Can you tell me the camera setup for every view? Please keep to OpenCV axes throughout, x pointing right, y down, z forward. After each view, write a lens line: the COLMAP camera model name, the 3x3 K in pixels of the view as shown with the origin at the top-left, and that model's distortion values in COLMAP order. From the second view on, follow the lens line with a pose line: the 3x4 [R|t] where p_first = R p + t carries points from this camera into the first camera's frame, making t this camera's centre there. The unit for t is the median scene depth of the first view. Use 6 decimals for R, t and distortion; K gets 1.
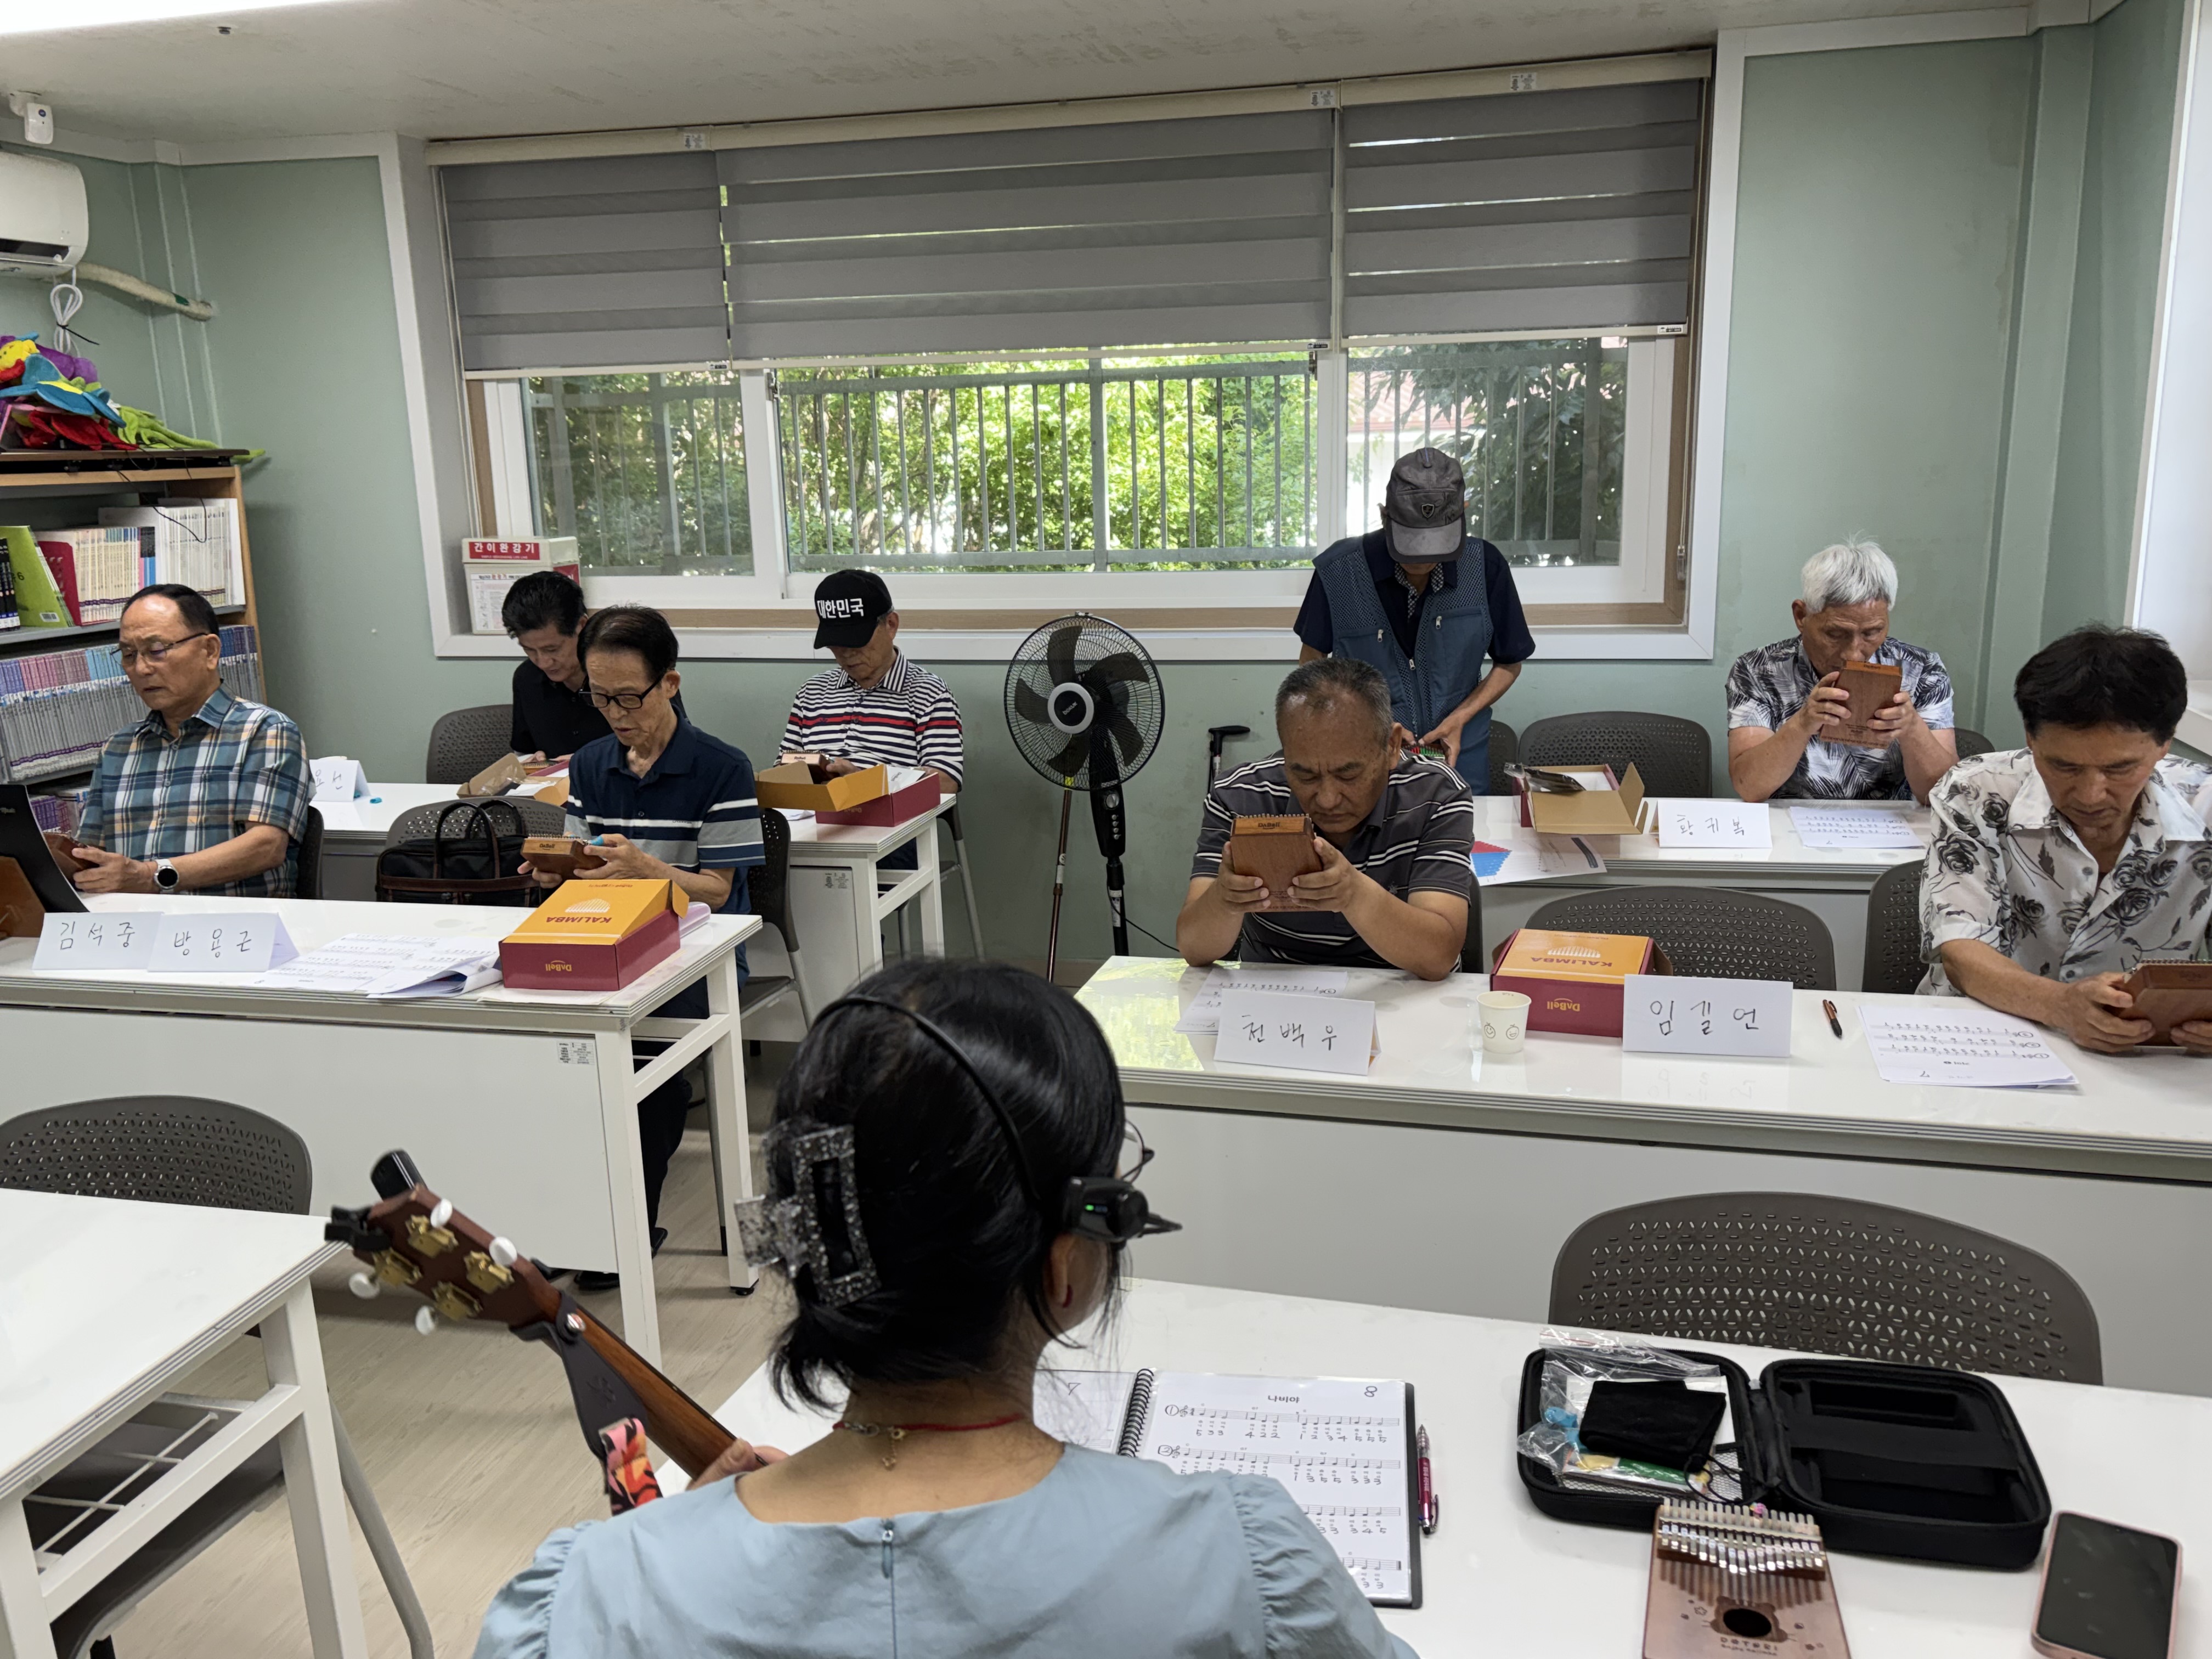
lens RADIAL K [[1750.7, 0, 1091.4], [0, 1750.7, 841.1], [0, 0, 1]] dist [0.056299, -0.029906]
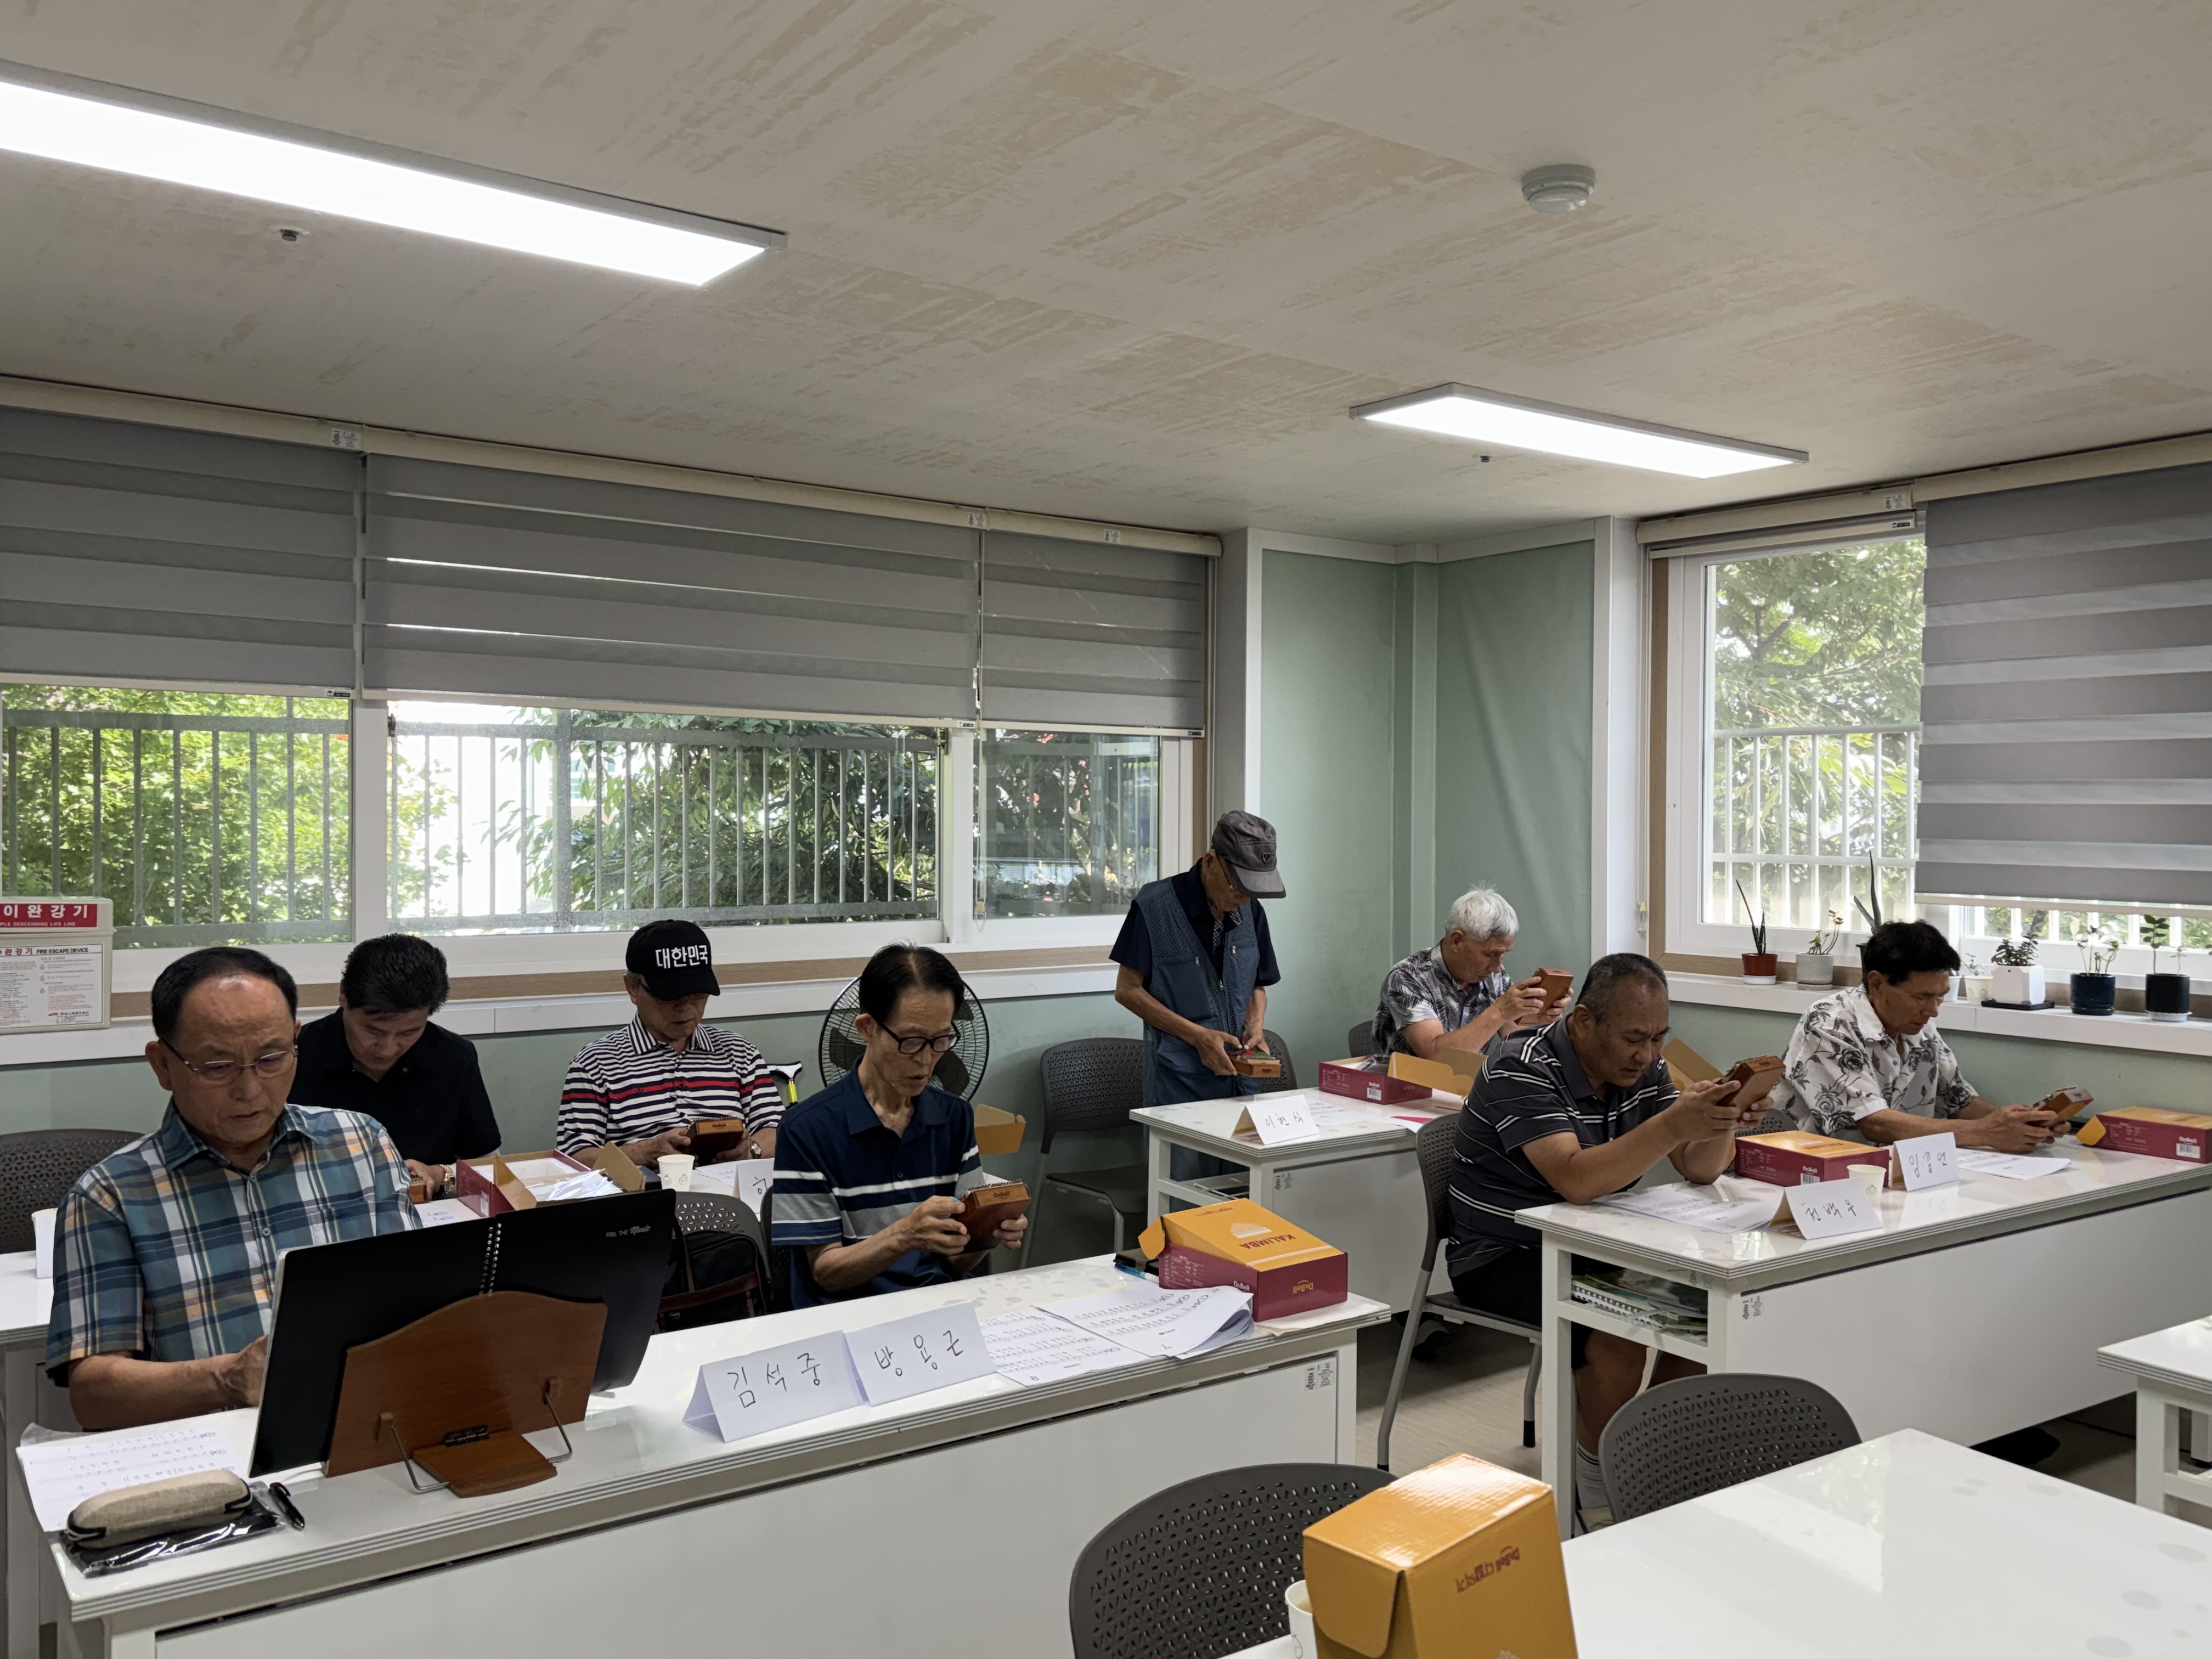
lens RADIAL K [[1750.7, 0, 1107.1], [0, 1750.7, 807.5], [0, 0, 1]] dist [0.056299, -0.029906]
pose [[0.662096, 0.032910, 0.748696, -0.706677], [0.143263, 0.975053, -0.169552, -0.025421], [-0.735598, 0.219520, 0.640864, 0.241254]]
